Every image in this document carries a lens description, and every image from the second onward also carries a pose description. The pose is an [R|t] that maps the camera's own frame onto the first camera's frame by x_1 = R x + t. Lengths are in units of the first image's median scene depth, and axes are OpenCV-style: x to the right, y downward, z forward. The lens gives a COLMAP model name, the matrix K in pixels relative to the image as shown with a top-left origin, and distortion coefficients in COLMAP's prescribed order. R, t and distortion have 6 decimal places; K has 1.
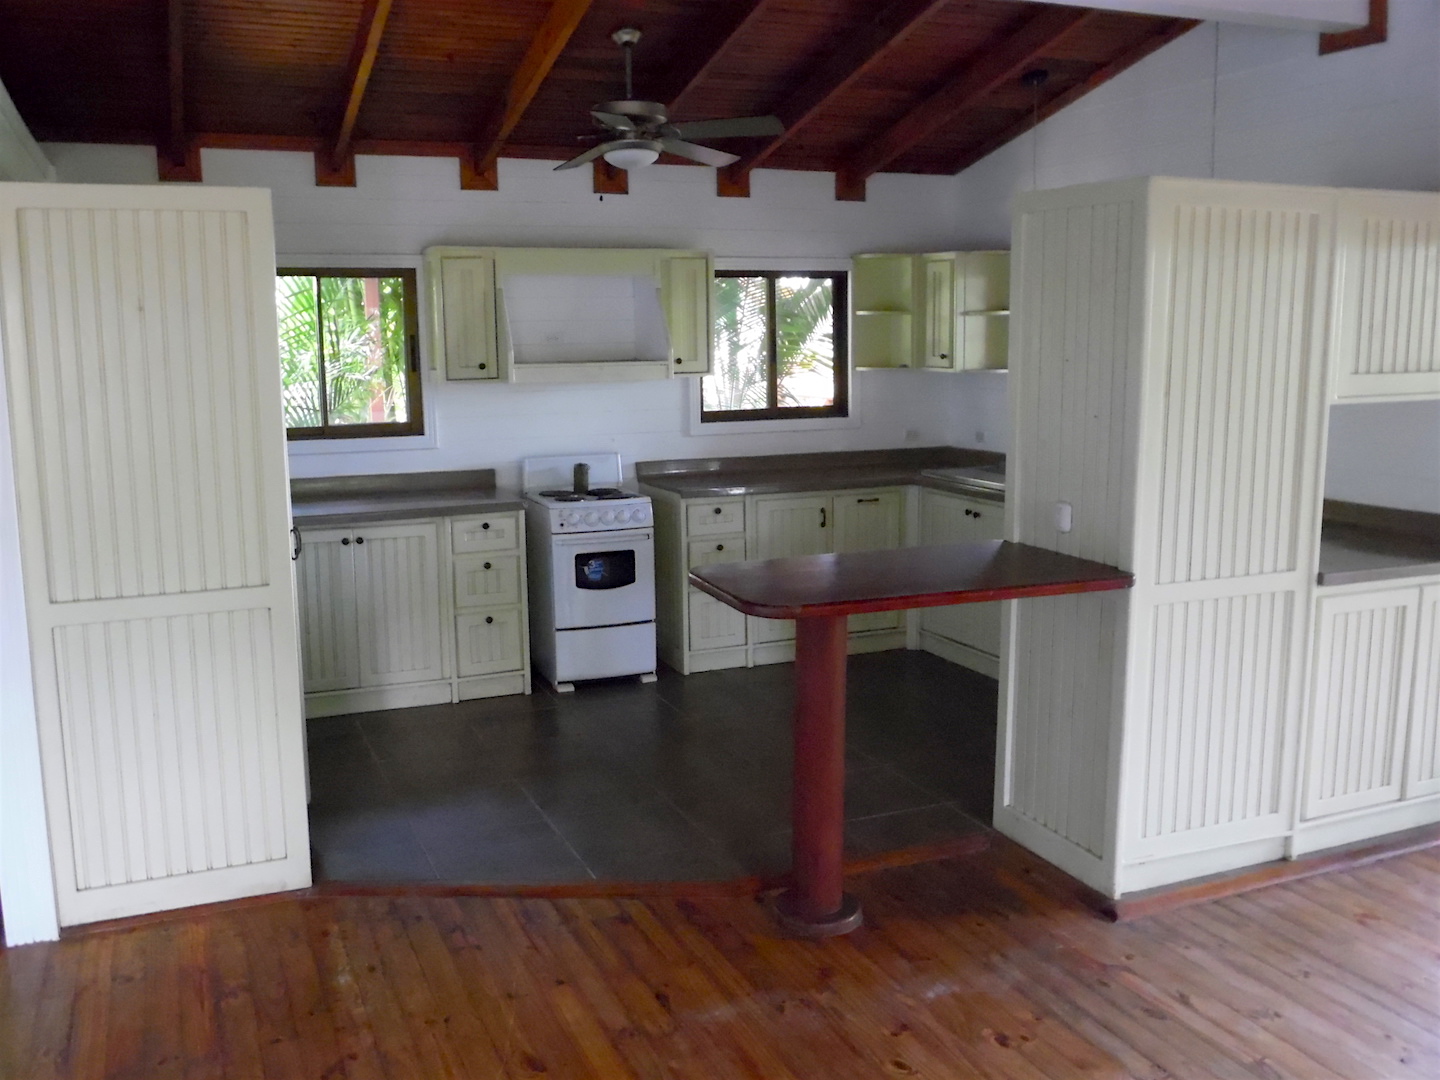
lens RADIAL K [[1359.1, 0, 721.4], [0, 1359.1, 508.5], [0, 0, 1]] dist [0.004342, -0.006651]
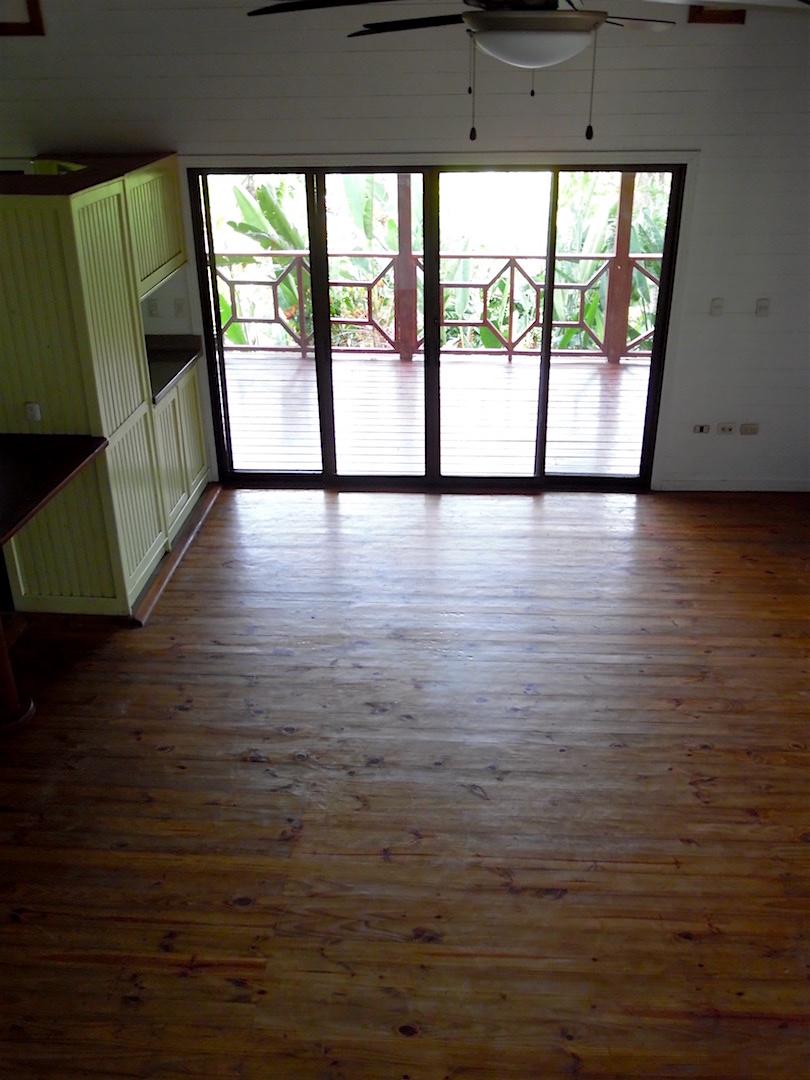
lens RADIAL K [[1019.3, 0, 405.0], [0, 1019.3, 540.0], [0, 0, 1]] dist [0.004342, -0.006651]
pose [[0.453797, -0.406579, 0.792945, -0.561392], [0.125126, 0.910102, 0.395042, -0.279578], [-0.882276, -0.080051, 0.463875, 0.085251]]
